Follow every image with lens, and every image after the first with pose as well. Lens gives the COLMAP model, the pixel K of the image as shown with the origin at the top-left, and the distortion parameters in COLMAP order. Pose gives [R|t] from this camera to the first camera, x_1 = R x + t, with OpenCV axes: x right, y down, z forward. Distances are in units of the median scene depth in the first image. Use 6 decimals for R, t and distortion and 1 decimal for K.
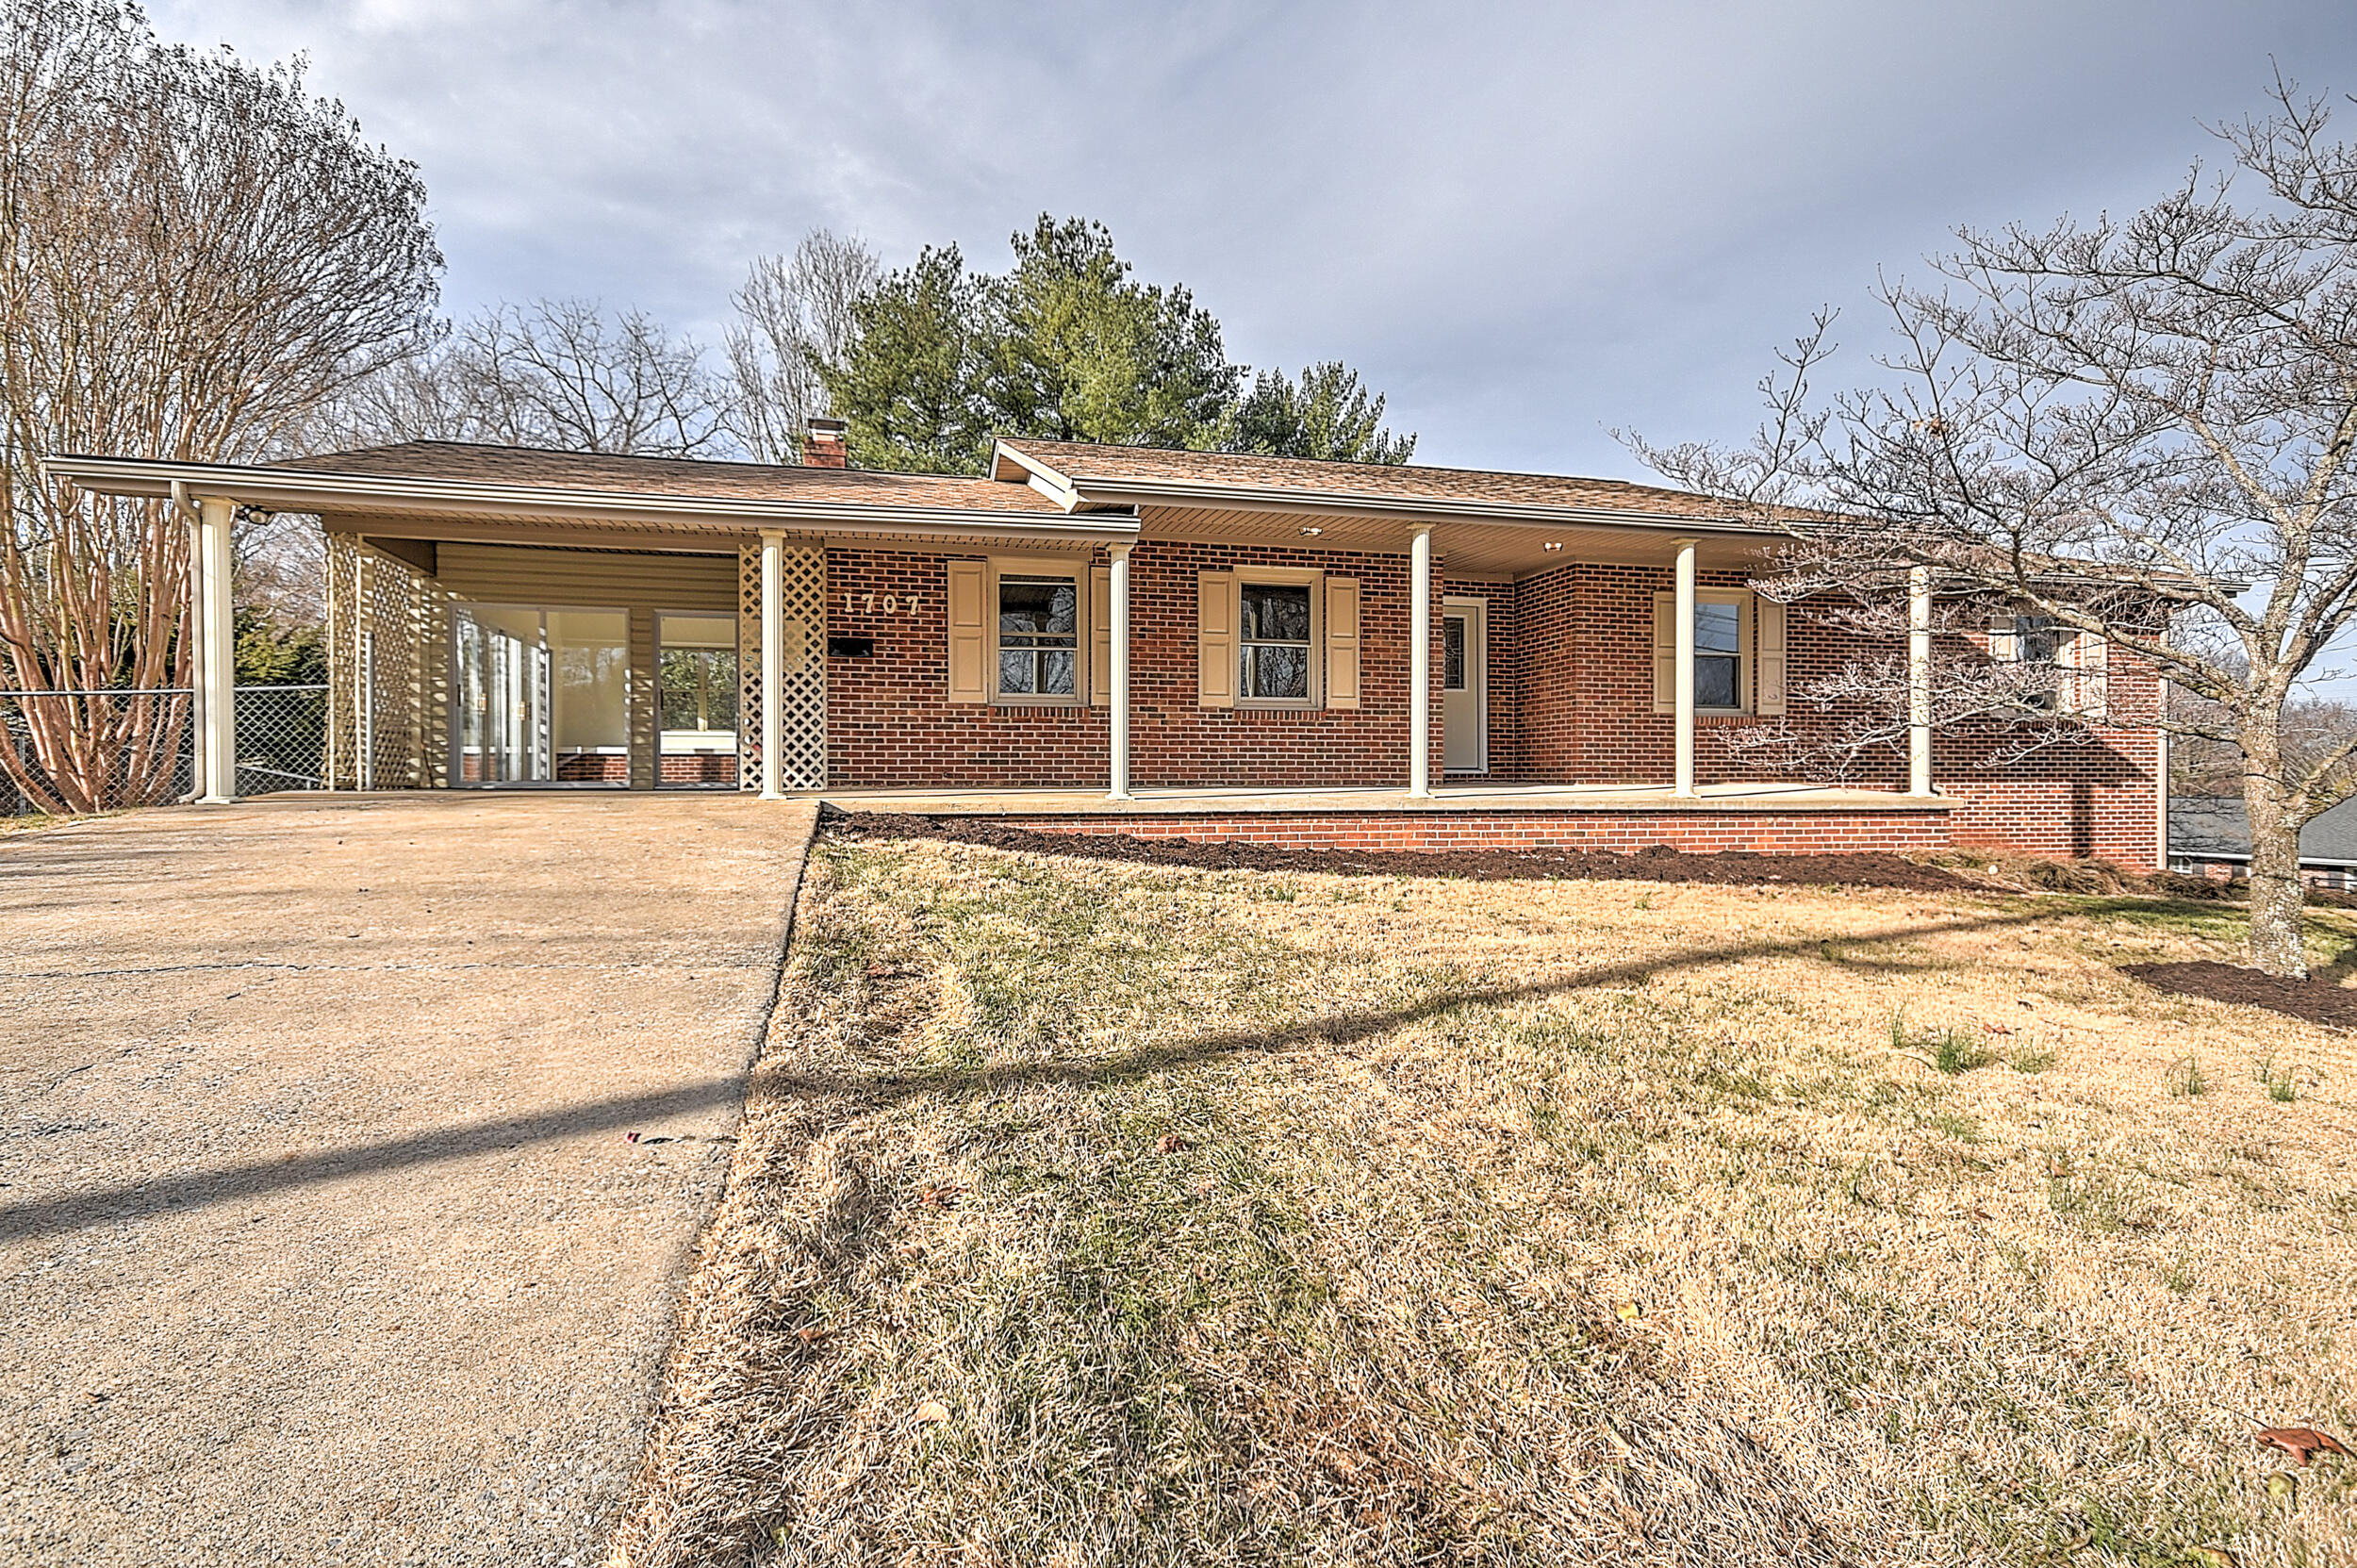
lens RADIAL K [[1191.7, 0, 1184.2], [0, 1191.7, 779.0], [0, 0, 1]] dist [0.035494, 0.000663]
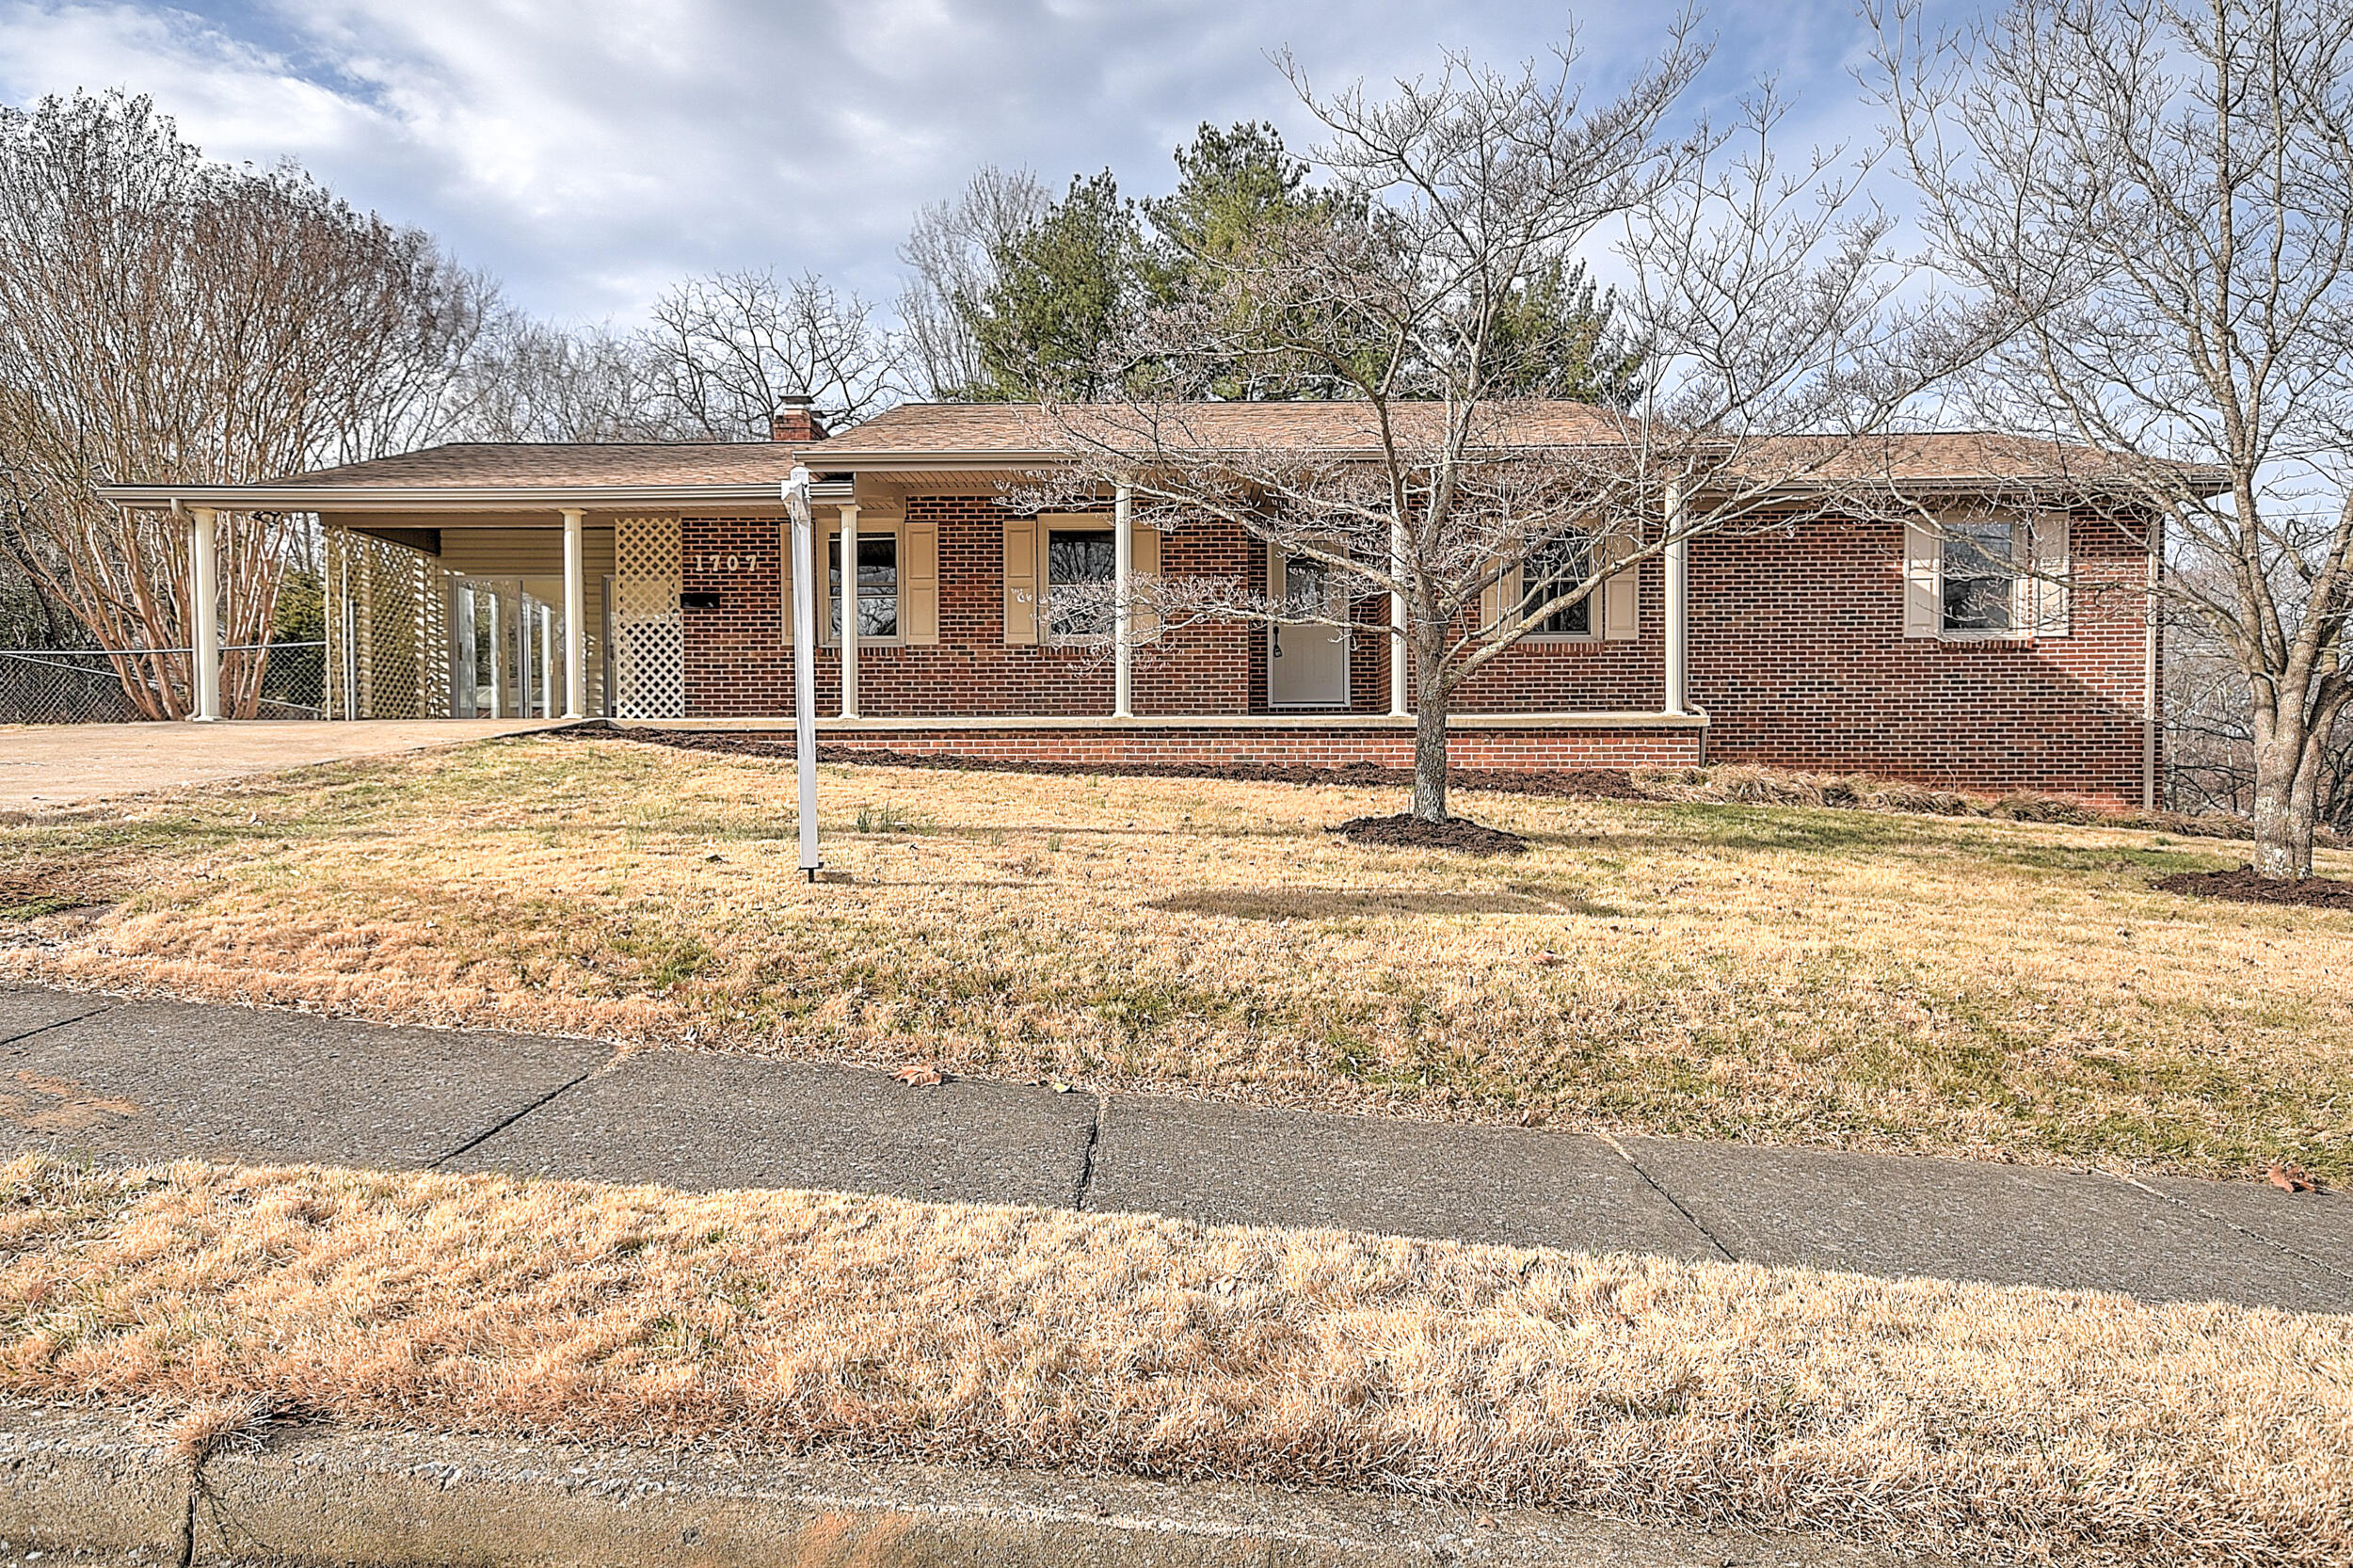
lens RADIAL K [[1427.0, 0, 1171.4], [0, 1427.0, 785.2], [0, 0, 1]] dist [0.029983, 0.000091]
pose [[0.964601, -0.000211, -0.263715, 0.497711], [0.004839, 0.999845, 0.016899, 0.047110], [0.263671, -0.017577, 0.964453, -0.232868]]
